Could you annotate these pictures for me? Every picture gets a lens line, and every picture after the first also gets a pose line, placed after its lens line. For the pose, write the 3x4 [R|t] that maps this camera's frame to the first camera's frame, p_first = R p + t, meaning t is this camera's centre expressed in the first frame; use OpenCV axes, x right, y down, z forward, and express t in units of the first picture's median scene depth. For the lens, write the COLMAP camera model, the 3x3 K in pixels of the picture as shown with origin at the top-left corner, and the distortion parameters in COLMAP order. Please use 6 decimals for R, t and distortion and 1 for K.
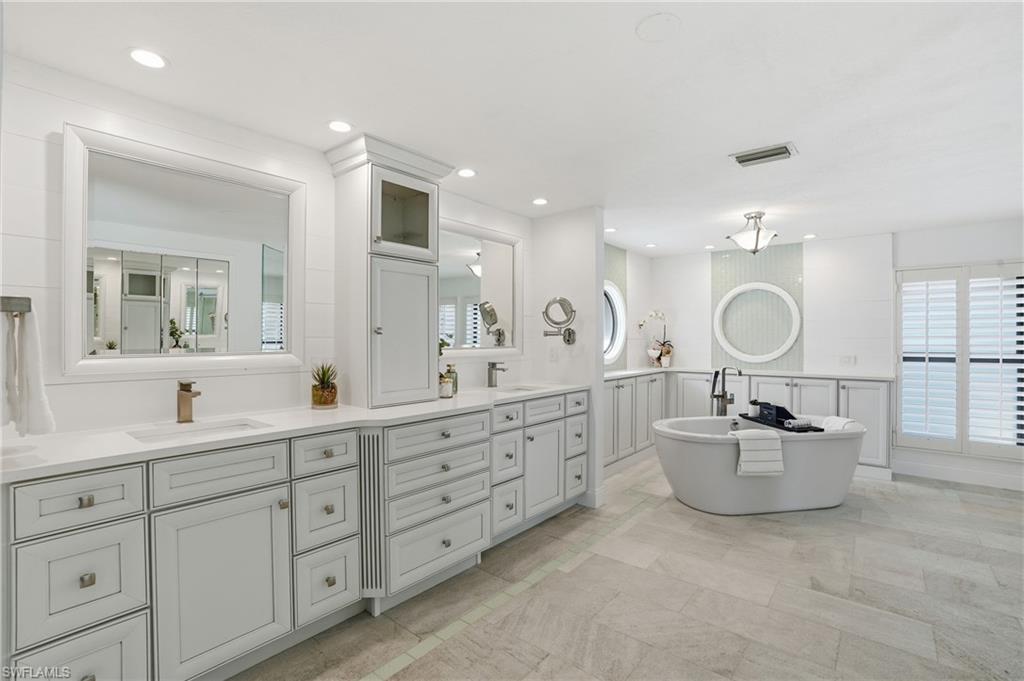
lens RADIAL K [[466.9, 0, 511.0], [0, 466.9, 340.0], [0, 0, 1]] dist [-0.034719, 0.006101]
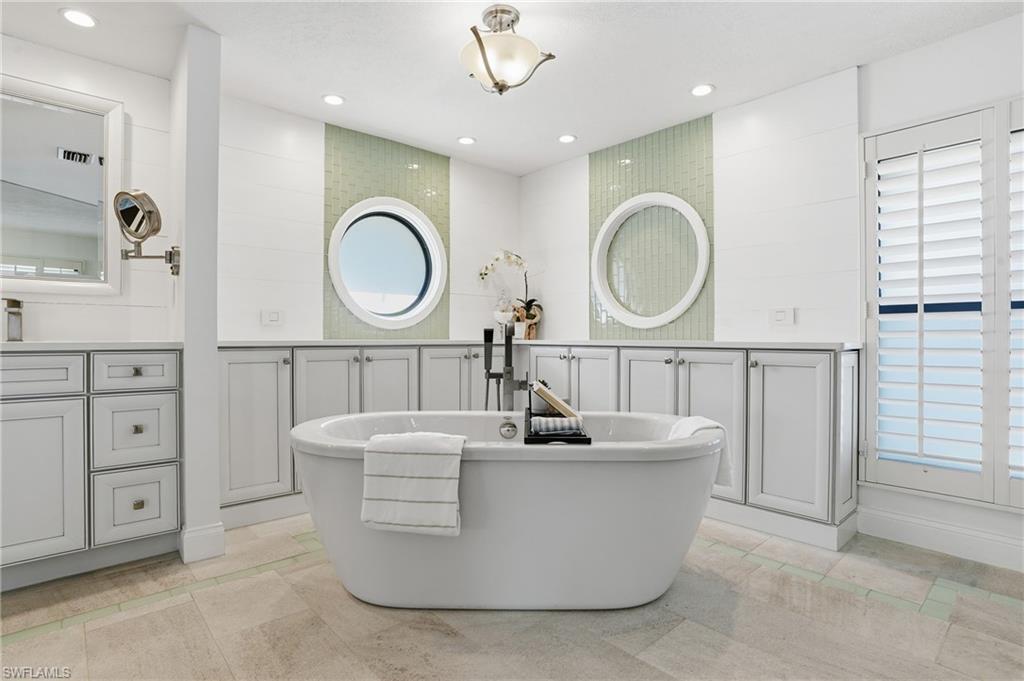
lens RADIAL K [[502.1, 0, 512.4], [0, 502.1, 337.4], [0, 0, 1]] dist [-0.030869, -0.000255]
pose [[0.986454, 0.002231, -0.164025, 0.565786], [-0.003045, 0.999984, -0.004709, 0.078501], [0.164012, 0.005144, 0.986445, 0.406201]]
